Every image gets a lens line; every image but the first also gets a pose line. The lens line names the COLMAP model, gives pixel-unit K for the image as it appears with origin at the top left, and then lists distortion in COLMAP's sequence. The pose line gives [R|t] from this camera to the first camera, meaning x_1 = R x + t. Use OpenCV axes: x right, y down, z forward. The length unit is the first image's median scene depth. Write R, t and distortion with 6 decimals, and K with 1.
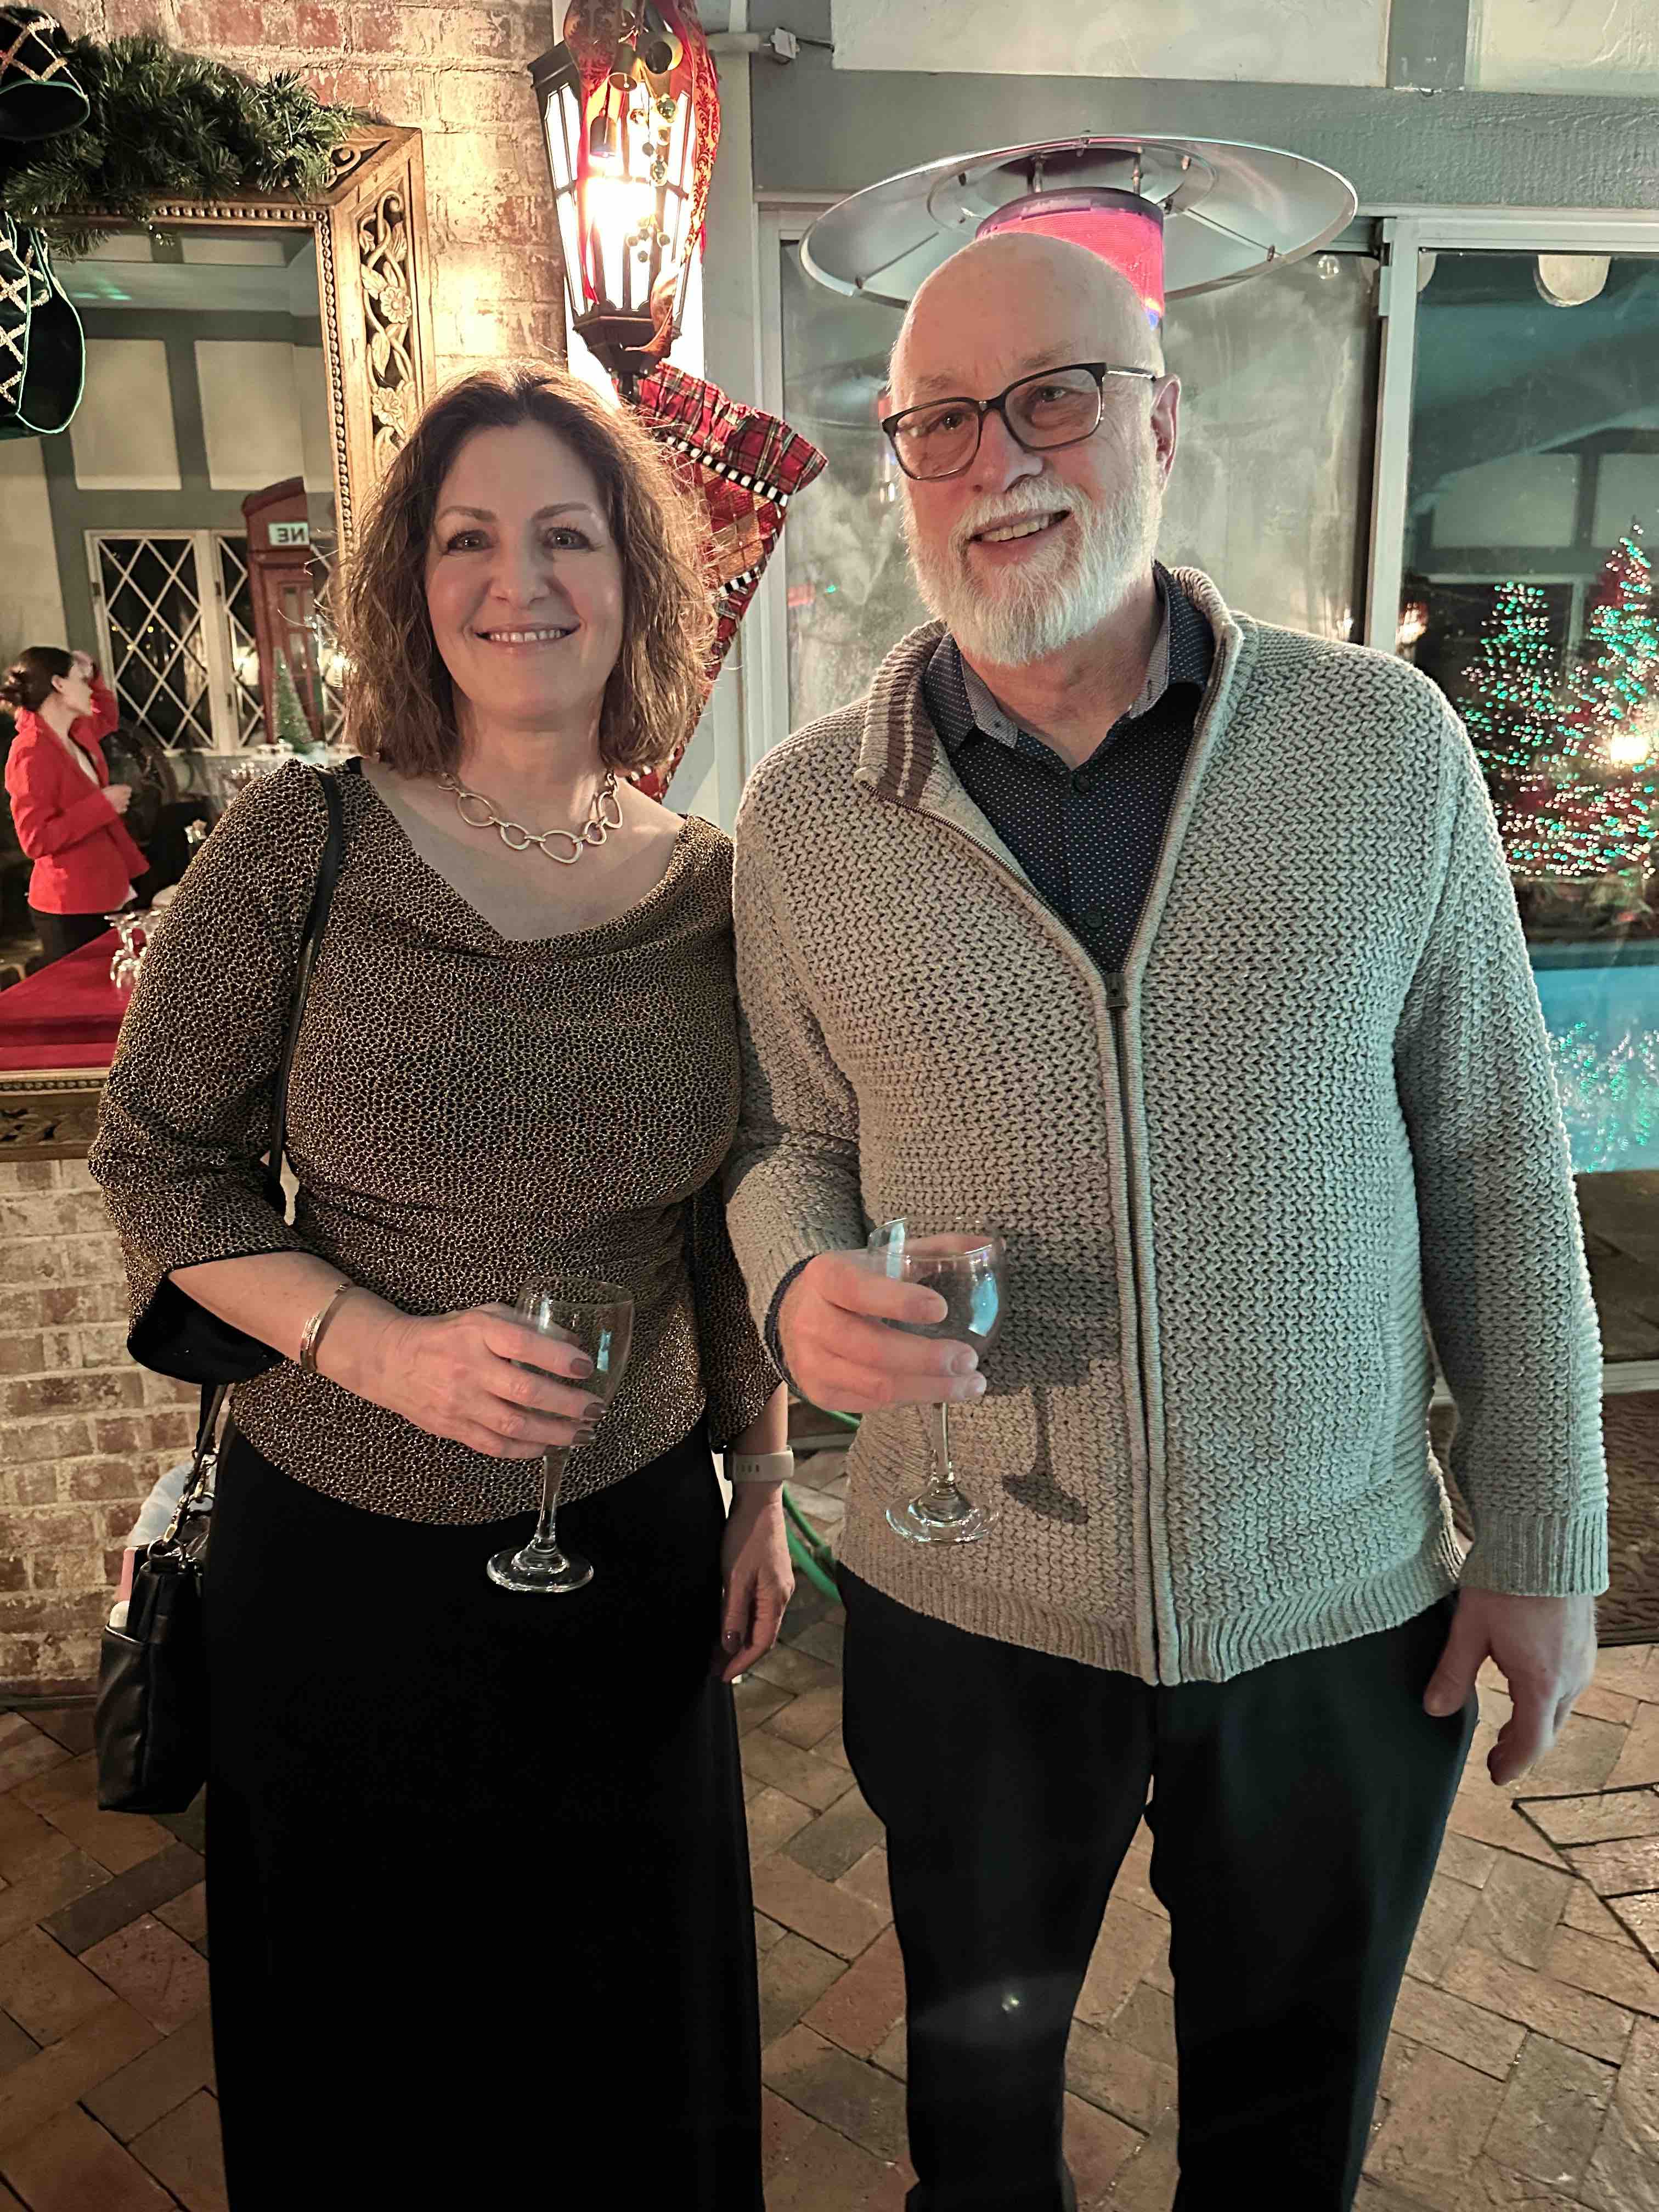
lens RADIAL K [[1603.8, 0, 829.5], [0, 1603.8, 1106.0], [0, 0, 1]] dist [0.003872, -0.004824]
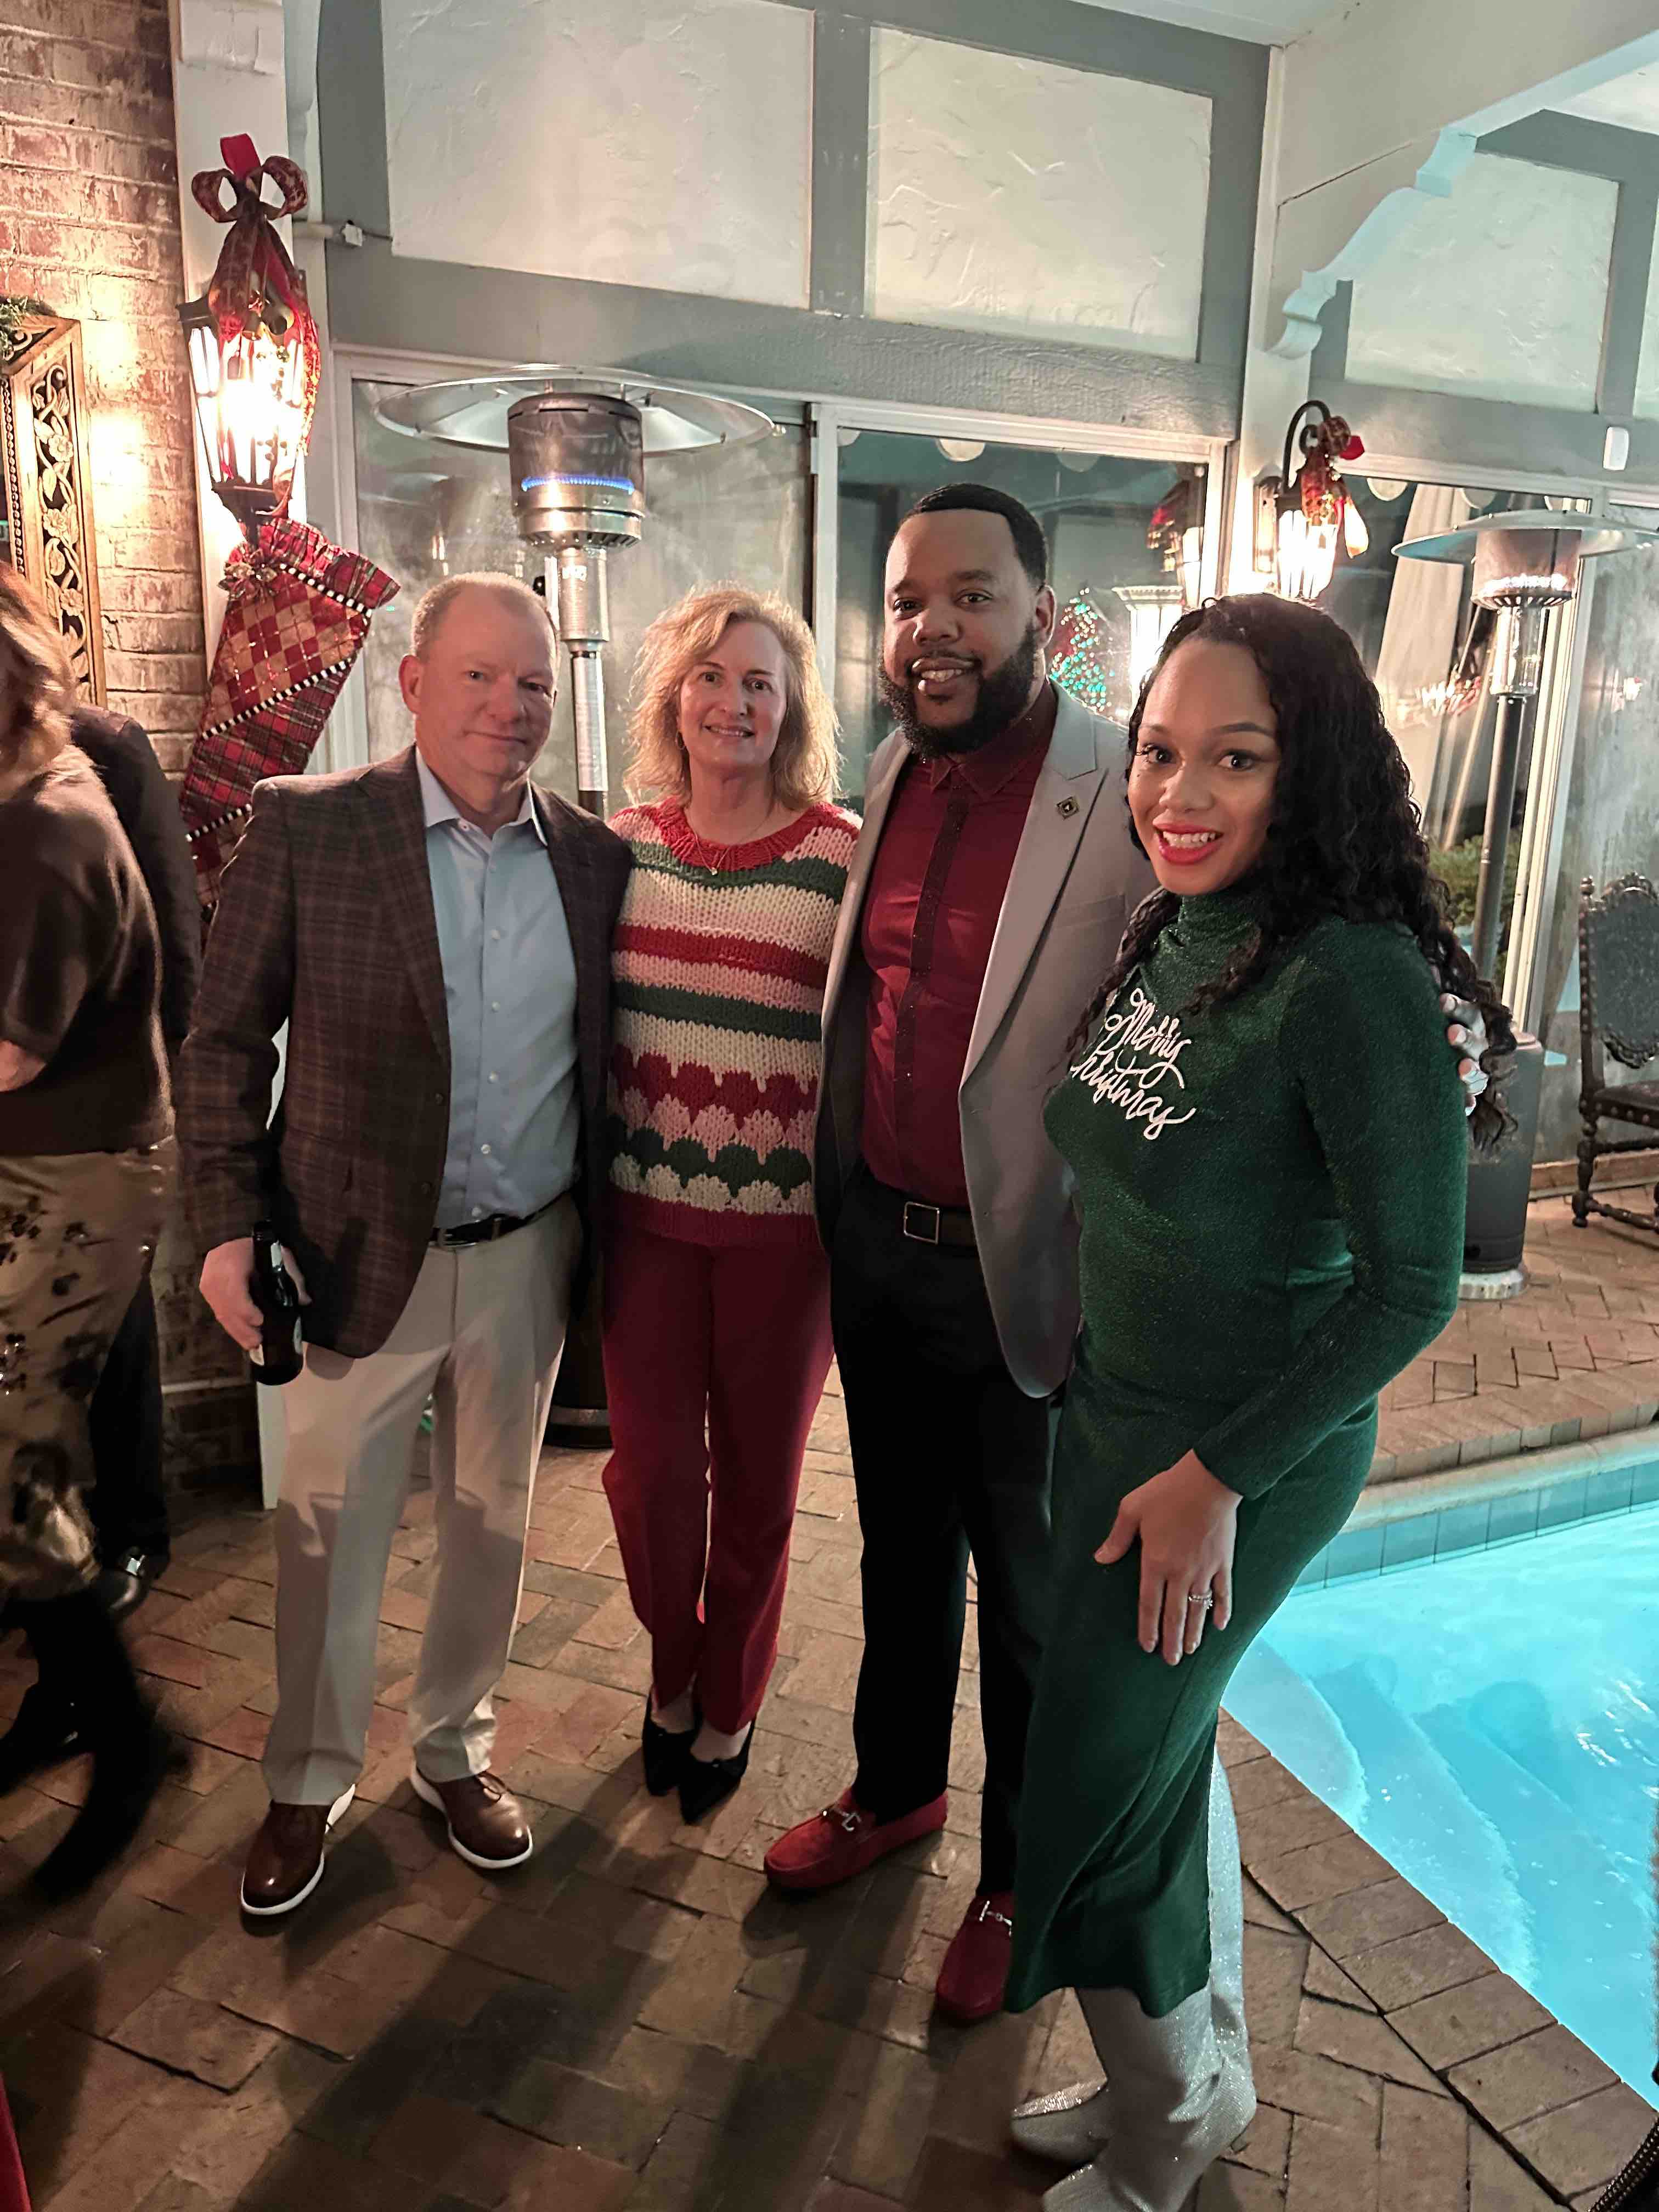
lens RADIAL K [[1603.8, 0, 829.5], [0, 1603.8, 1106.0], [0, 0, 1]] dist [0.003872, -0.004824]
pose [[0.964819, -0.024917, 0.261732, -0.017674], [0.024383, 0.999689, 0.005289, 0.054076], [-0.261782, 0.001279, 0.965126, -0.450156]]
